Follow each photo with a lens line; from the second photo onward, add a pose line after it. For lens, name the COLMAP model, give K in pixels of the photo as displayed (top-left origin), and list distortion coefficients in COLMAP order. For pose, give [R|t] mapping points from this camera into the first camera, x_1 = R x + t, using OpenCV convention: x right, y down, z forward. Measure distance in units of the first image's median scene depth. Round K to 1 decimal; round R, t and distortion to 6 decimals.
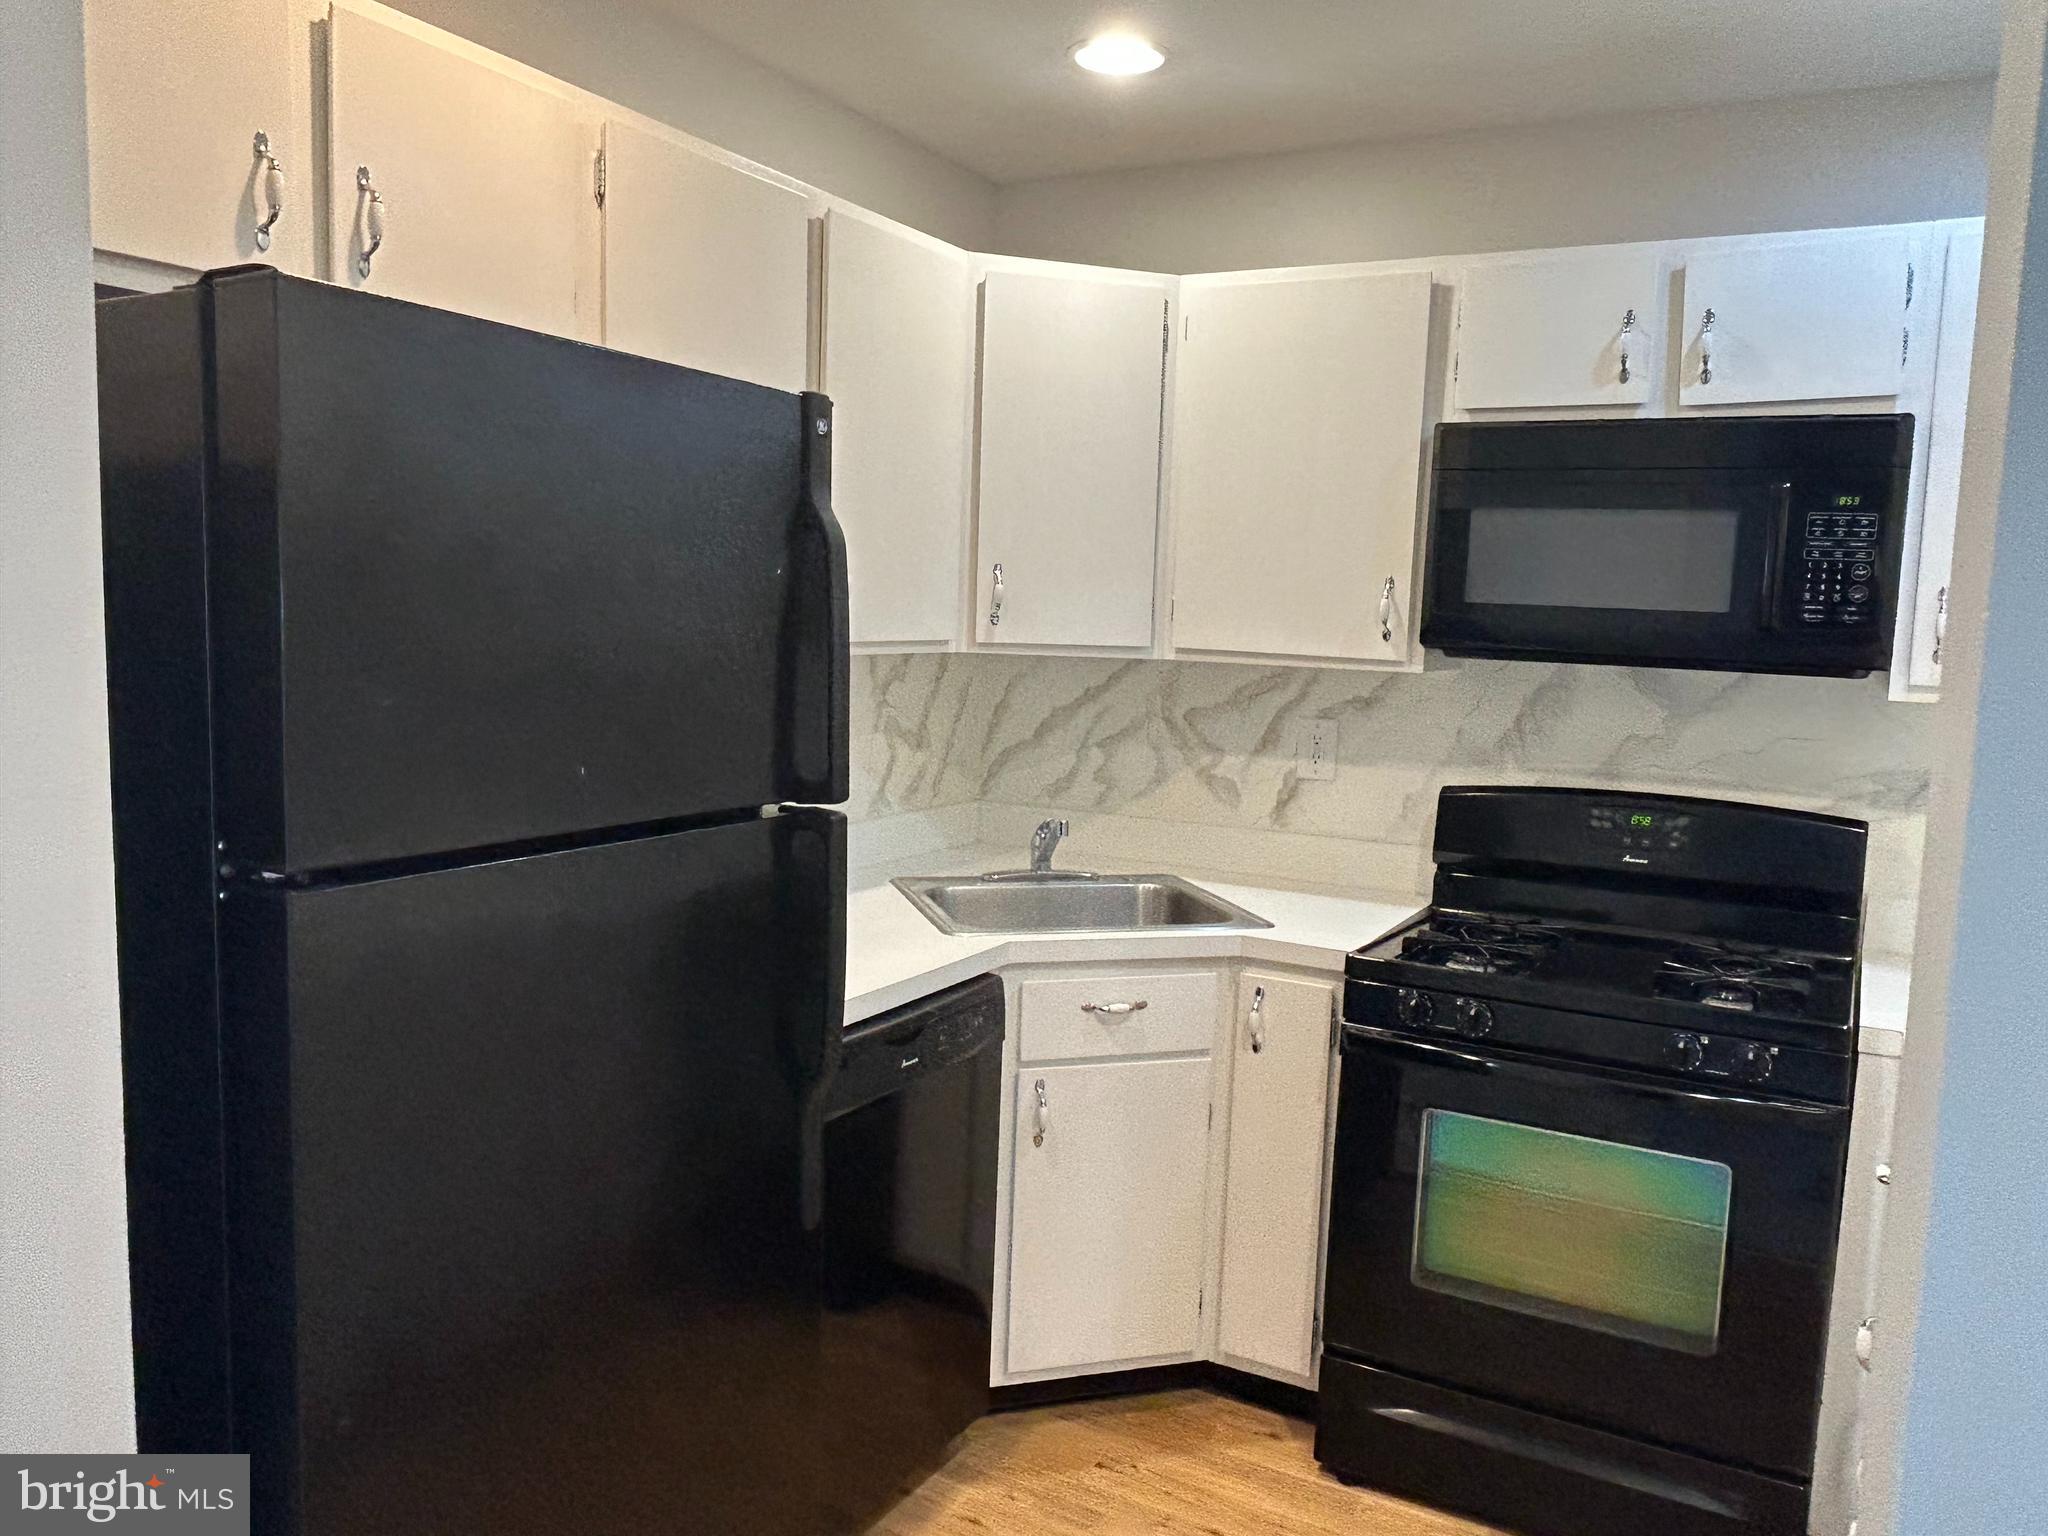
lens RADIAL K [[1465.3, 0, 1017.2], [0, 1465.3, 772.8], [0, 0, 1]] dist [-0.016384, -0.021753]
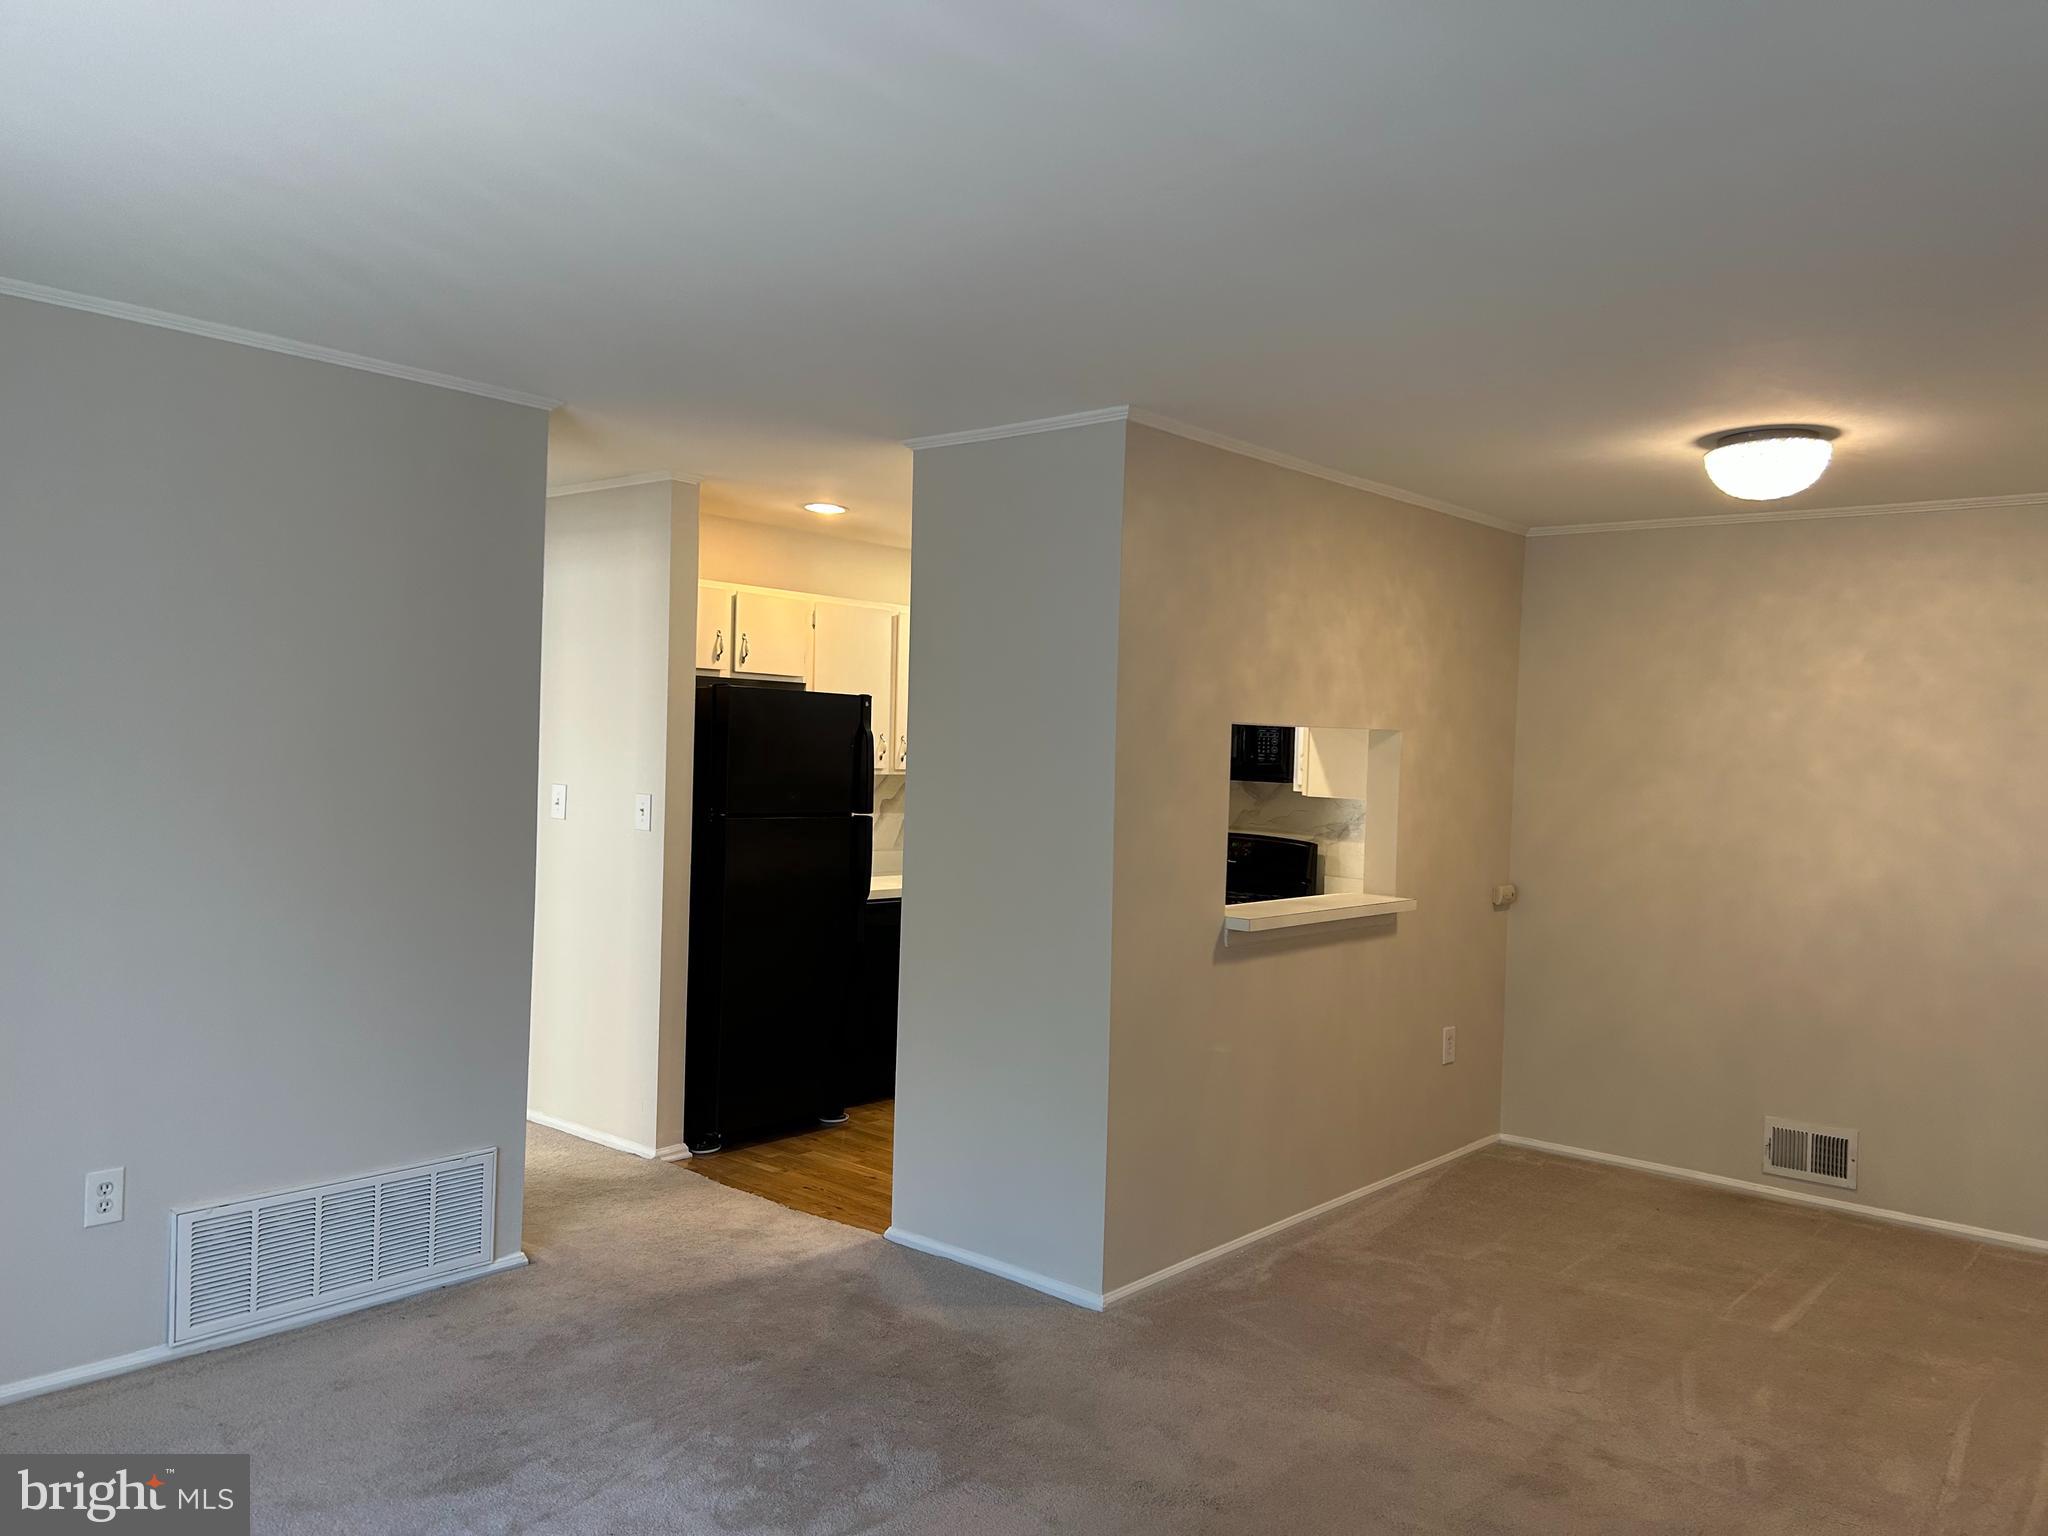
lens RADIAL K [[1510.4, 0, 1017.7], [0, 1510.4, 766.0], [0, 0, 1]] dist [0.034707, -0.057591]
pose [[0.982655, -0.000302, -0.185445, 0.569090], [-0.019119, 0.994505, -0.102932, 0.174723], [0.184457, 0.104692, 0.977249, -1.565124]]
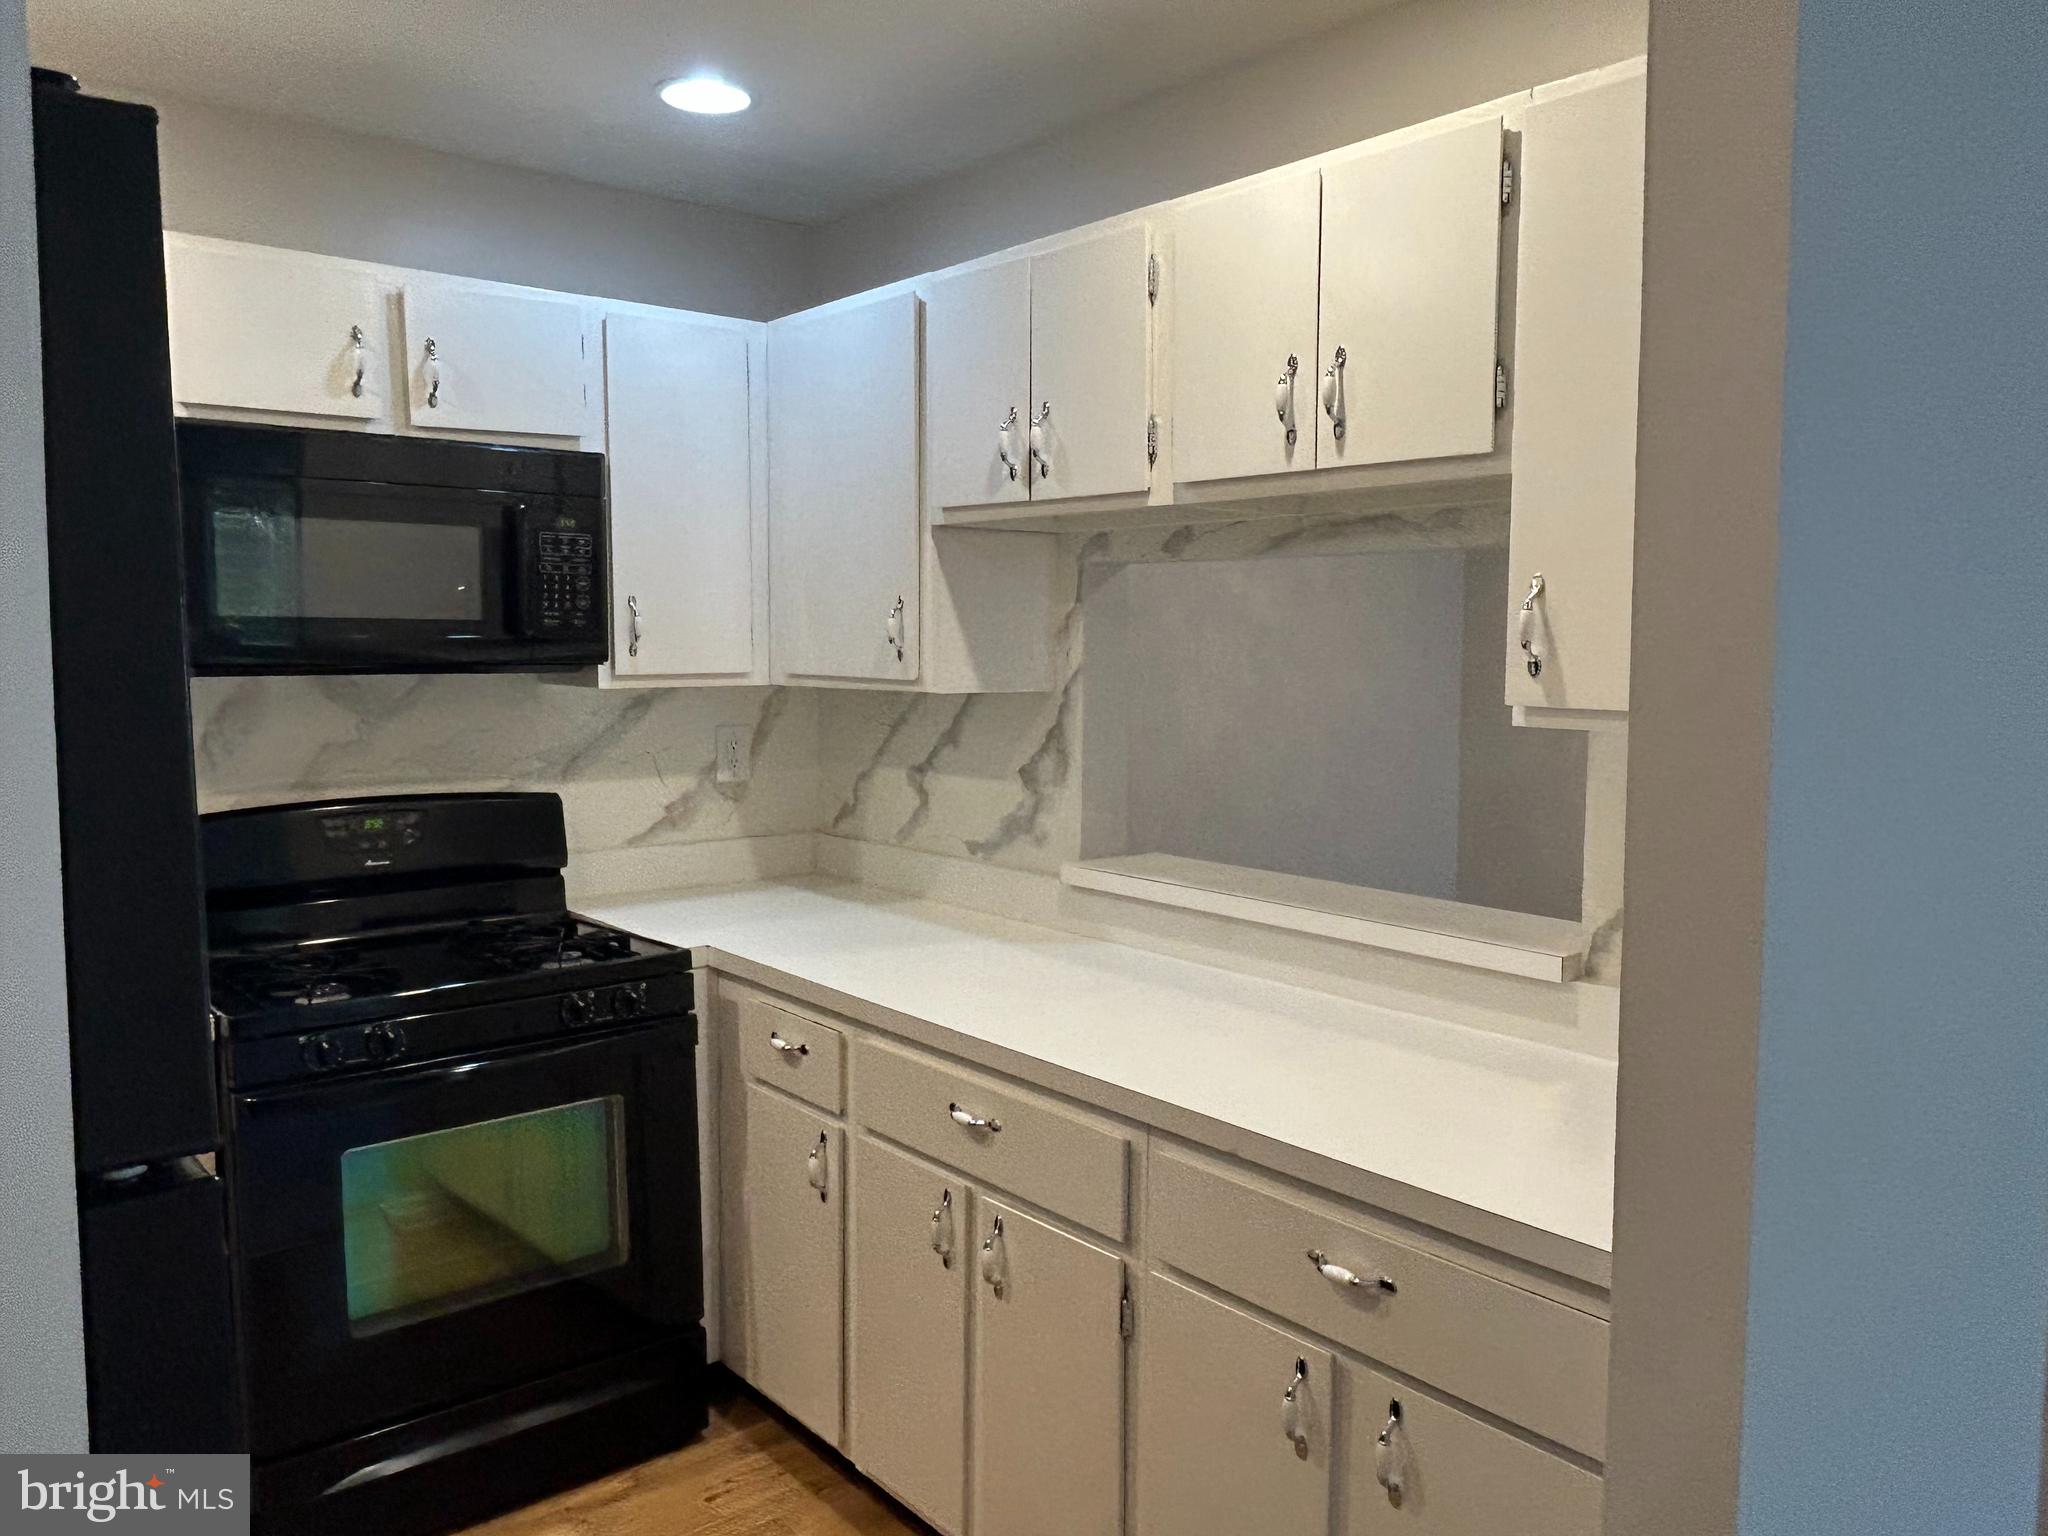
lens RADIAL K [[1465.3, 0, 1042.8], [0, 1465.3, 770.4], [0, 0, 1]] dist [-0.016384, -0.021753]
pose [[0.335265, -0.117789, 0.934732, -0.392028], [0.113410, 0.989985, 0.084075, -0.039873], [-0.935273, 0.077821, 0.345265, 0.218022]]
